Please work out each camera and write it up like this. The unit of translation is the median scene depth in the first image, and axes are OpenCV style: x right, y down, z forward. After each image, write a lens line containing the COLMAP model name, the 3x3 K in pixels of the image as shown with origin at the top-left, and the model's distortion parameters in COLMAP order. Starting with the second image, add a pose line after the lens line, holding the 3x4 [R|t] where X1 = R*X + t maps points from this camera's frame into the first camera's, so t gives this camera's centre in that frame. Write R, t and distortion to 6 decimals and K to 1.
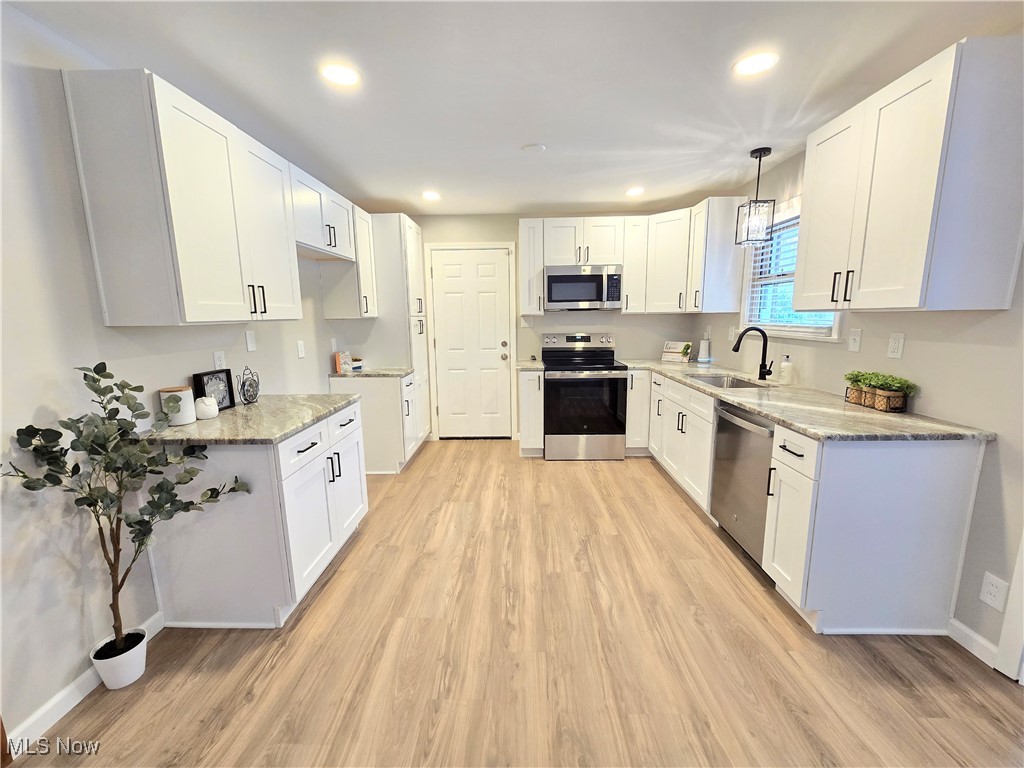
lens RADIAL K [[419.3, 0, 512.2], [0, 419.3, 387.9], [0, 0, 1]] dist [-0.005997, 0.000687]
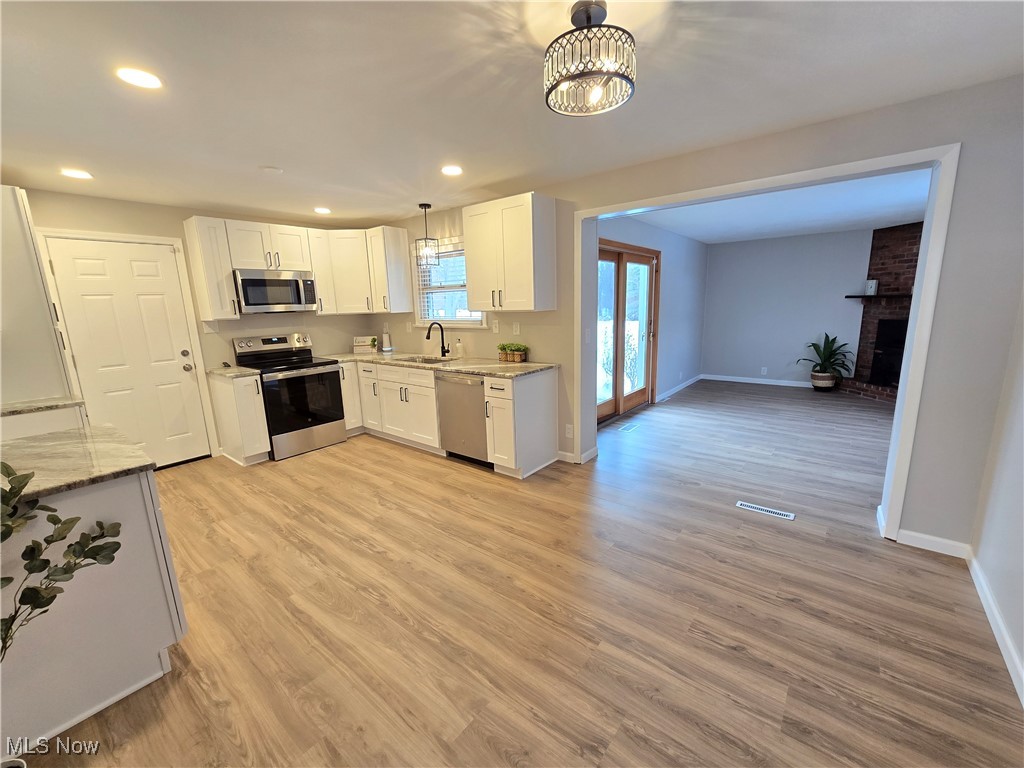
lens RADIAL K [[419.3, 0, 512.2], [0, 419.3, 387.9], [0, 0, 1]] dist [-0.005997, 0.000687]
pose [[0.609642, -0.164213, 0.775481, -0.477313], [0.156495, 0.983985, 0.085337, 0.000591], [-0.777075, 0.069334, 0.625577, -0.136084]]
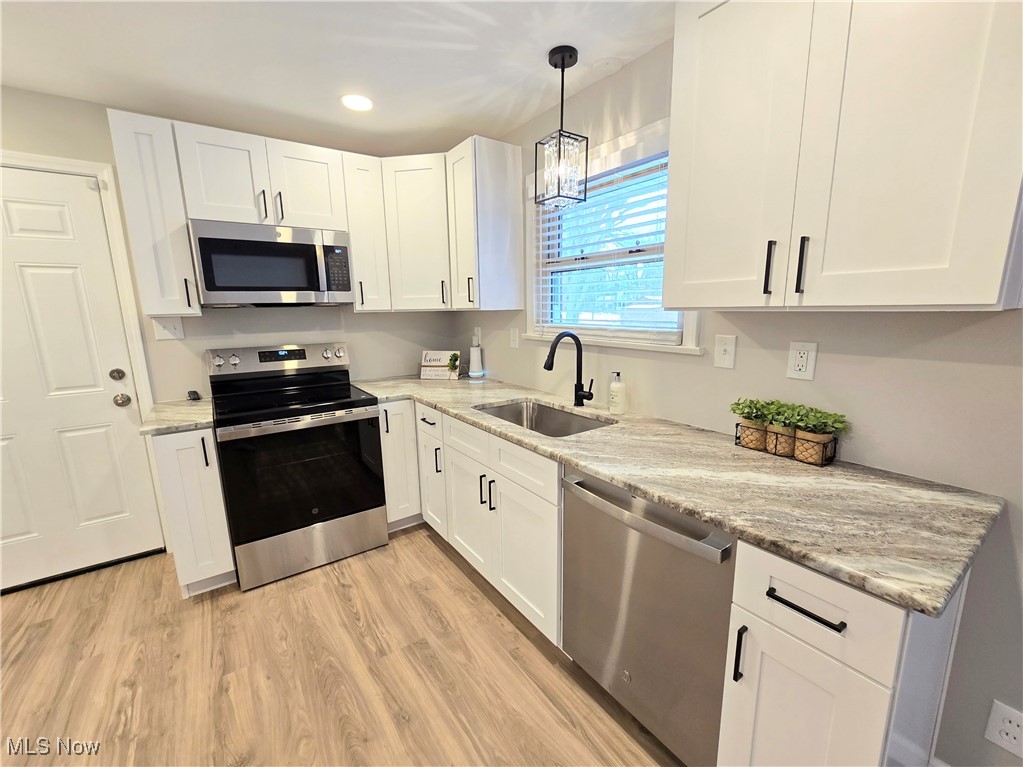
lens RADIAL K [[424.6, 0, 511.9], [0, 424.6, 388.4], [0, 0, 1]] dist [-0.004114, 0.000374]
pose [[0.803795, -0.111498, 0.584364, 0.100294], [0.105361, 0.993432, 0.044625, -0.100138], [-0.585502, 0.025700, 0.810264, 0.528160]]
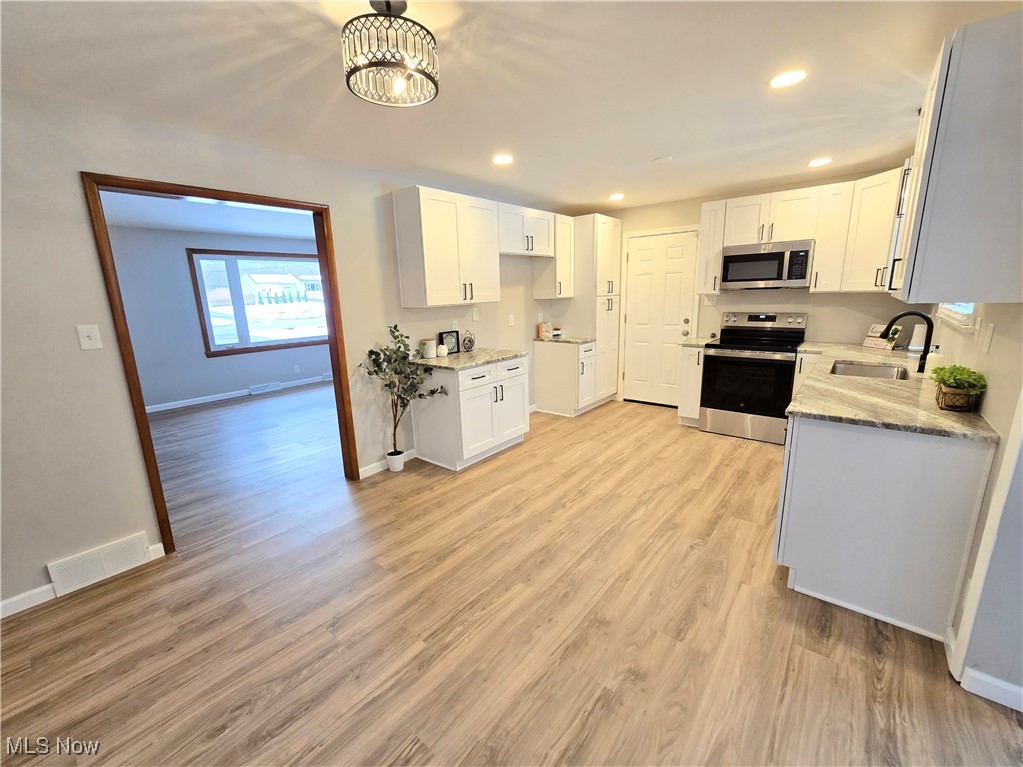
lens RADIAL K [[428.7, 0, 512.5], [0, 428.7, 386.6], [0, 0, 1]] dist [-0.004467, 0.000083]
pose [[0.791024, 0.124848, -0.598911, 0.500505], [-0.087649, 0.991984, 0.091022, 0.003080], [0.605474, -0.019507, 0.795626, -0.244677]]
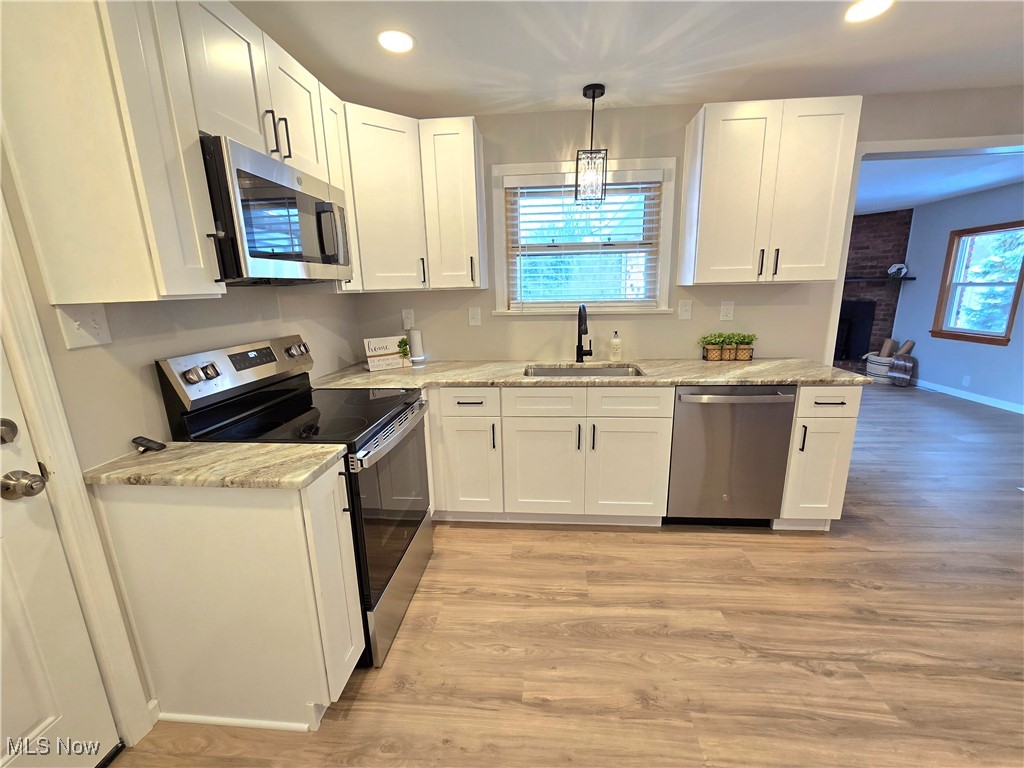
lens RADIAL K [[429.1, 0, 513.0], [0, 429.1, 387.1], [0, 0, 1]] dist [-0.004467, 0.000083]
pose [[0.064984, -0.215779, 0.974277, -0.355511], [0.190868, 0.961003, 0.200108, -0.196879], [-0.979462, 0.172955, 0.103635, 1.144065]]
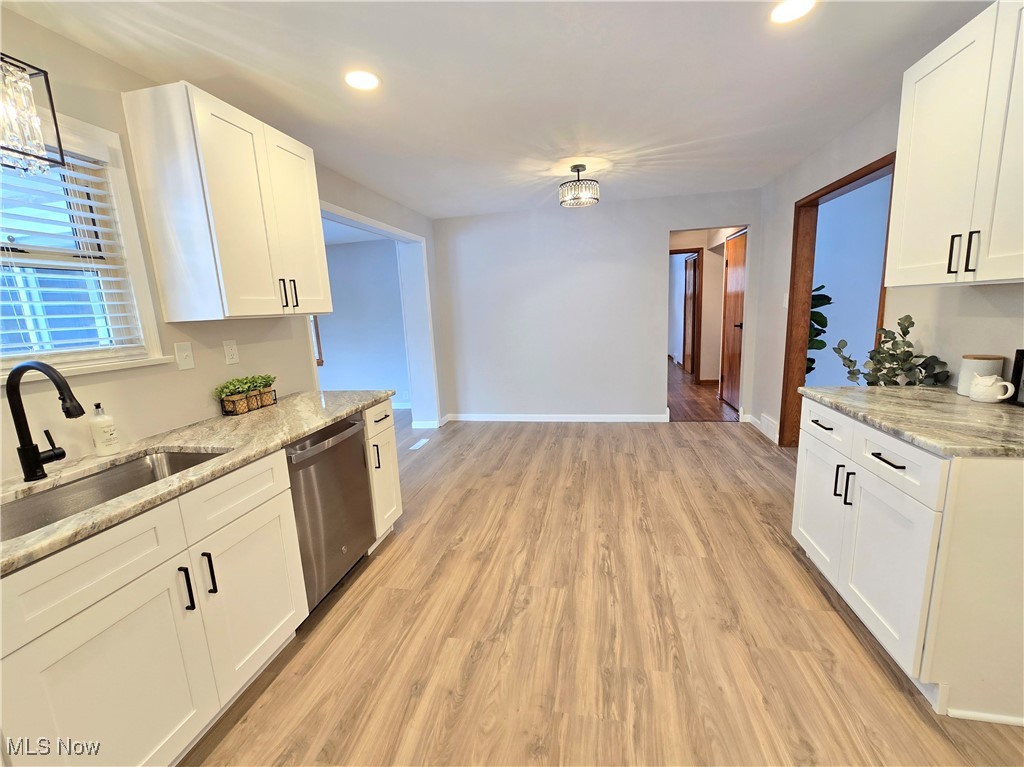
lens RADIAL K [[435.2, 0, 508.6], [0, 435.2, 387.8], [0, 0, 1]] dist [-0.001370, 0.000027]
pose [[-0.981509, 0.028082, 0.189343, 0.013977], [0.092605, 0.935376, 0.341316, -0.241100], [-0.167522, 0.352539, -0.920680, 1.419433]]
